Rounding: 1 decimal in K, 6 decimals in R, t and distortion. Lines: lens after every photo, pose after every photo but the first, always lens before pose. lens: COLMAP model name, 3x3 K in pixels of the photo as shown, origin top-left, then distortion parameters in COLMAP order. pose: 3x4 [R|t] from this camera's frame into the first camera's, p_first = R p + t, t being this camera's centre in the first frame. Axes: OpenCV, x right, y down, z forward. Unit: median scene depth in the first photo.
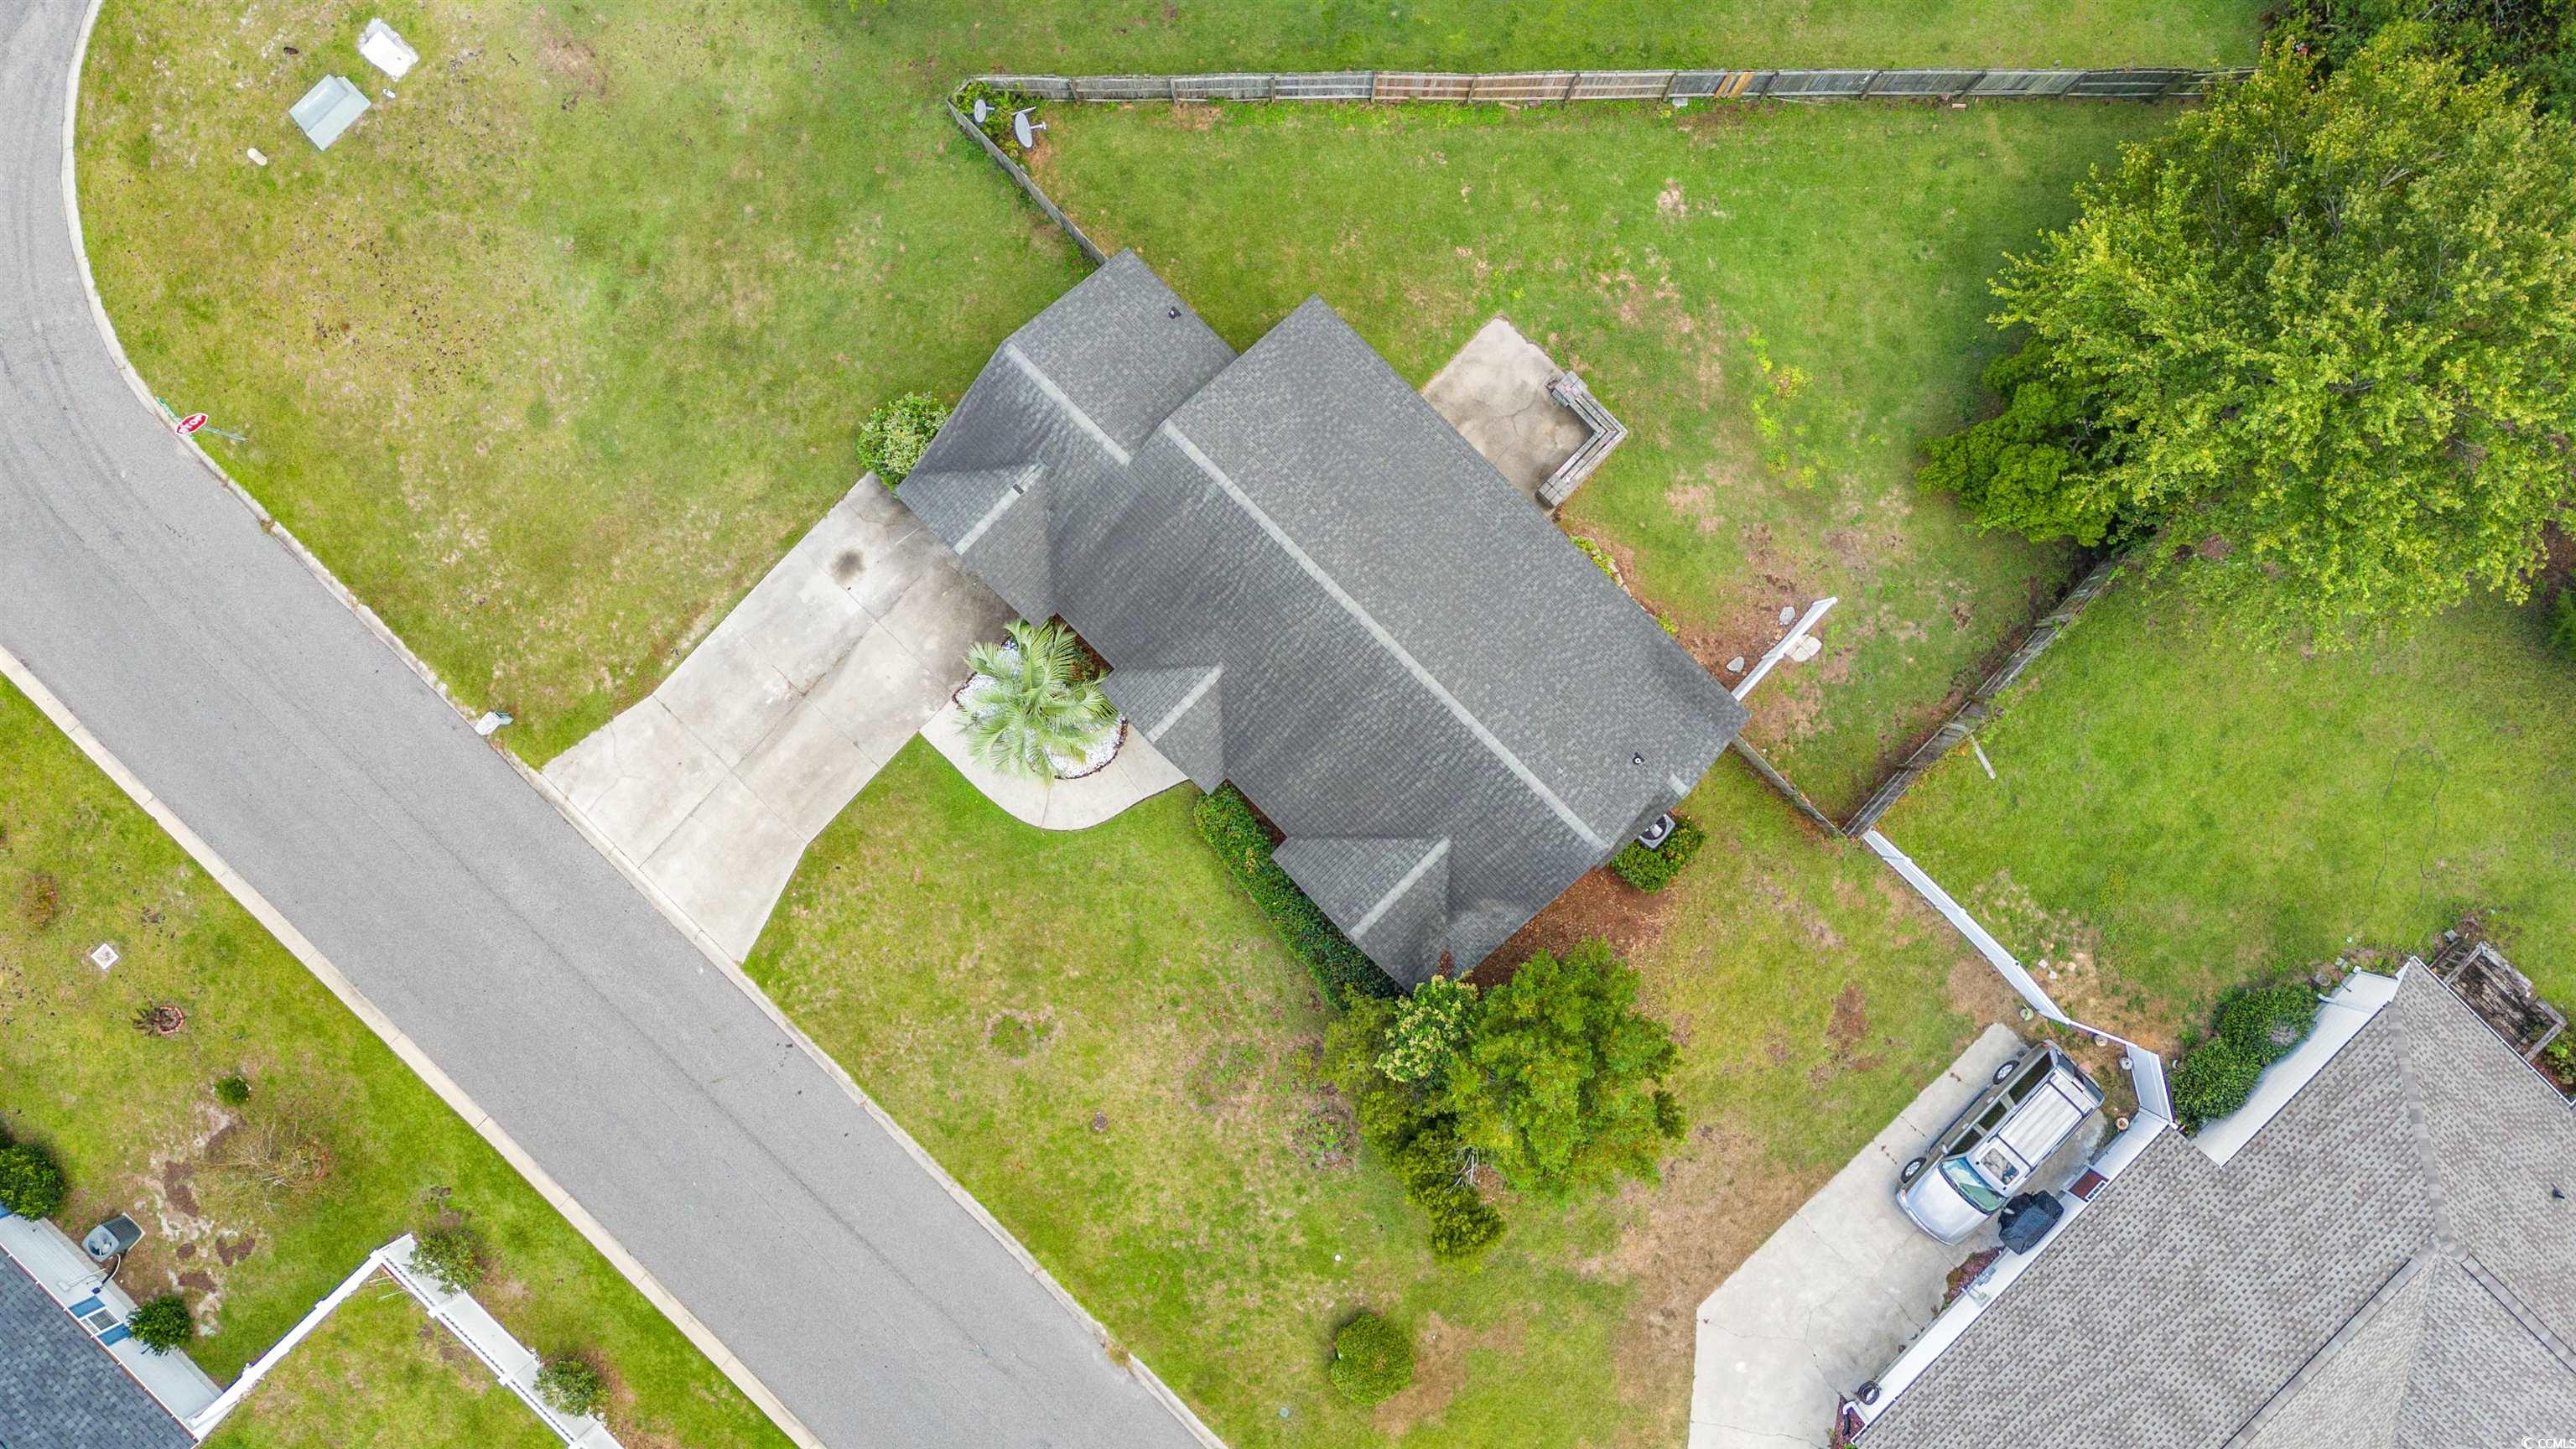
lens RADIAL K [[1869.7, 0, 1288.0], [0, 1869.7, 724.5], [0, 0, 1]] dist [0.080001, -0.068752]
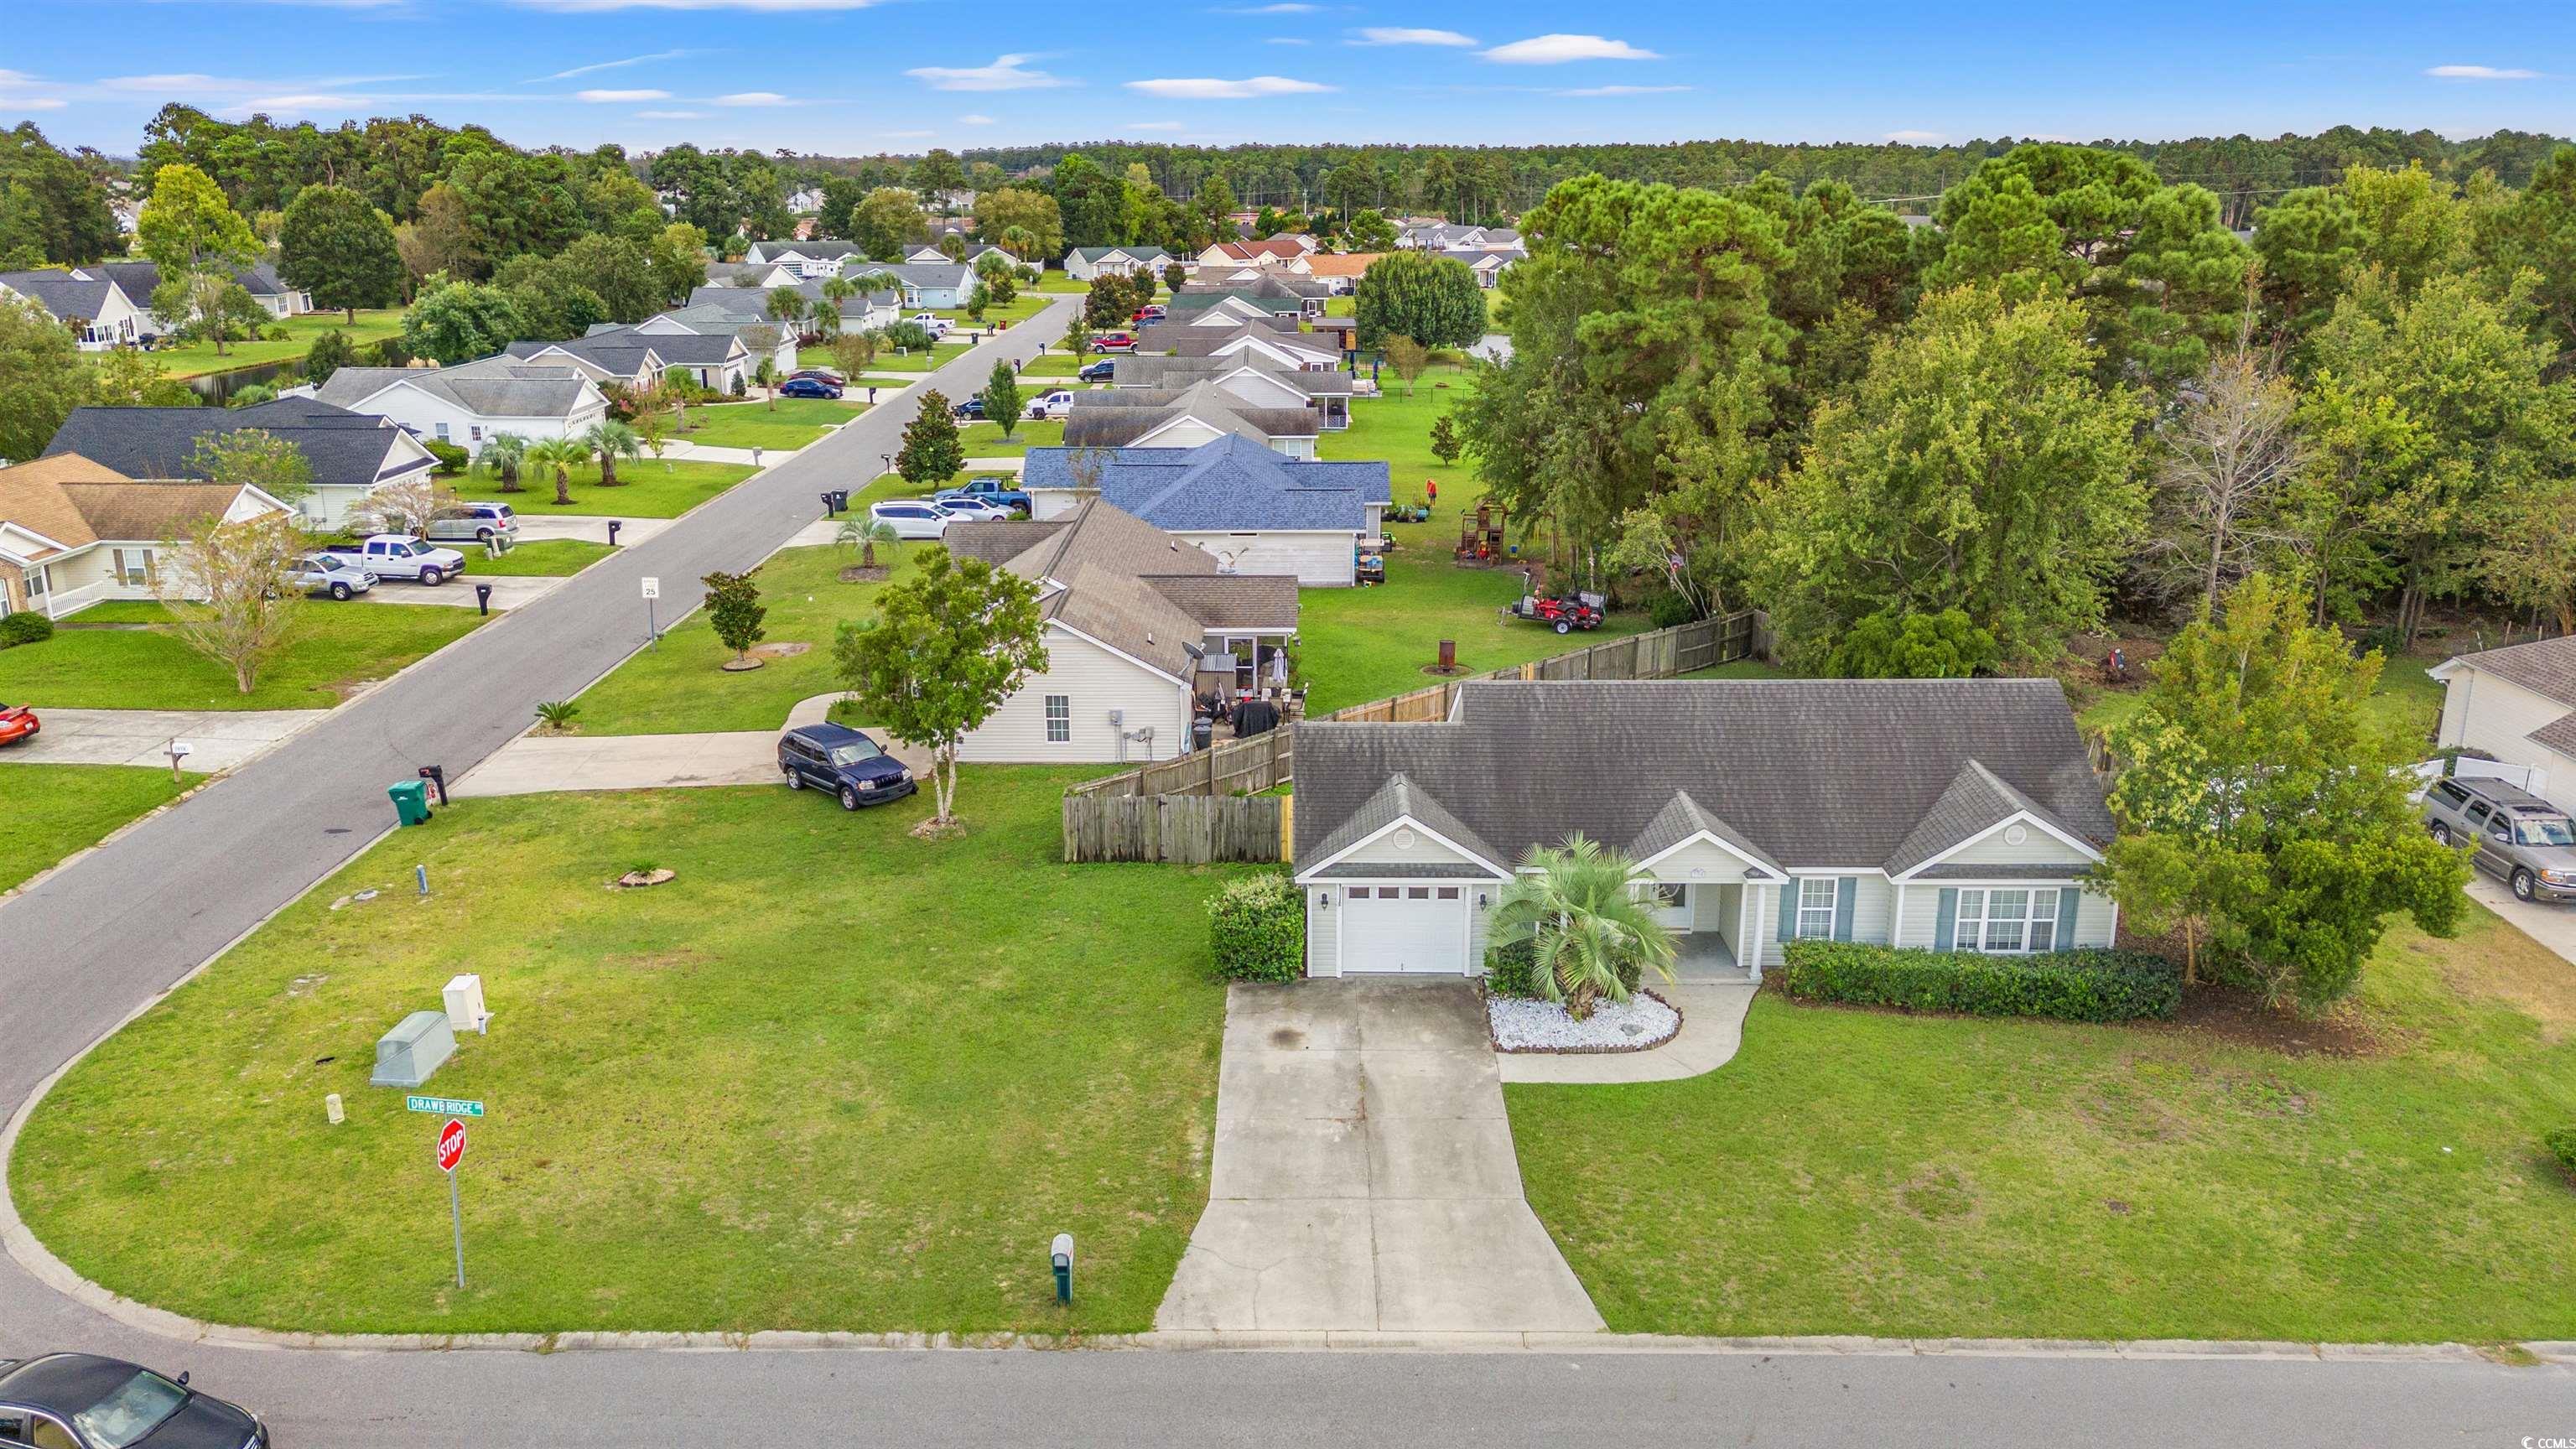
lens RADIAL K [[1888.3, 0, 1288.0], [0, 1888.3, 724.5], [0, 0, 1]] dist [0.090752, -0.099984]
pose [[0.717339, -0.175467, 0.674267, -0.766620], [0.696446, 0.207943, -0.686821, 0.450965], [-0.019695, 0.962274, 0.271369, 0.658675]]
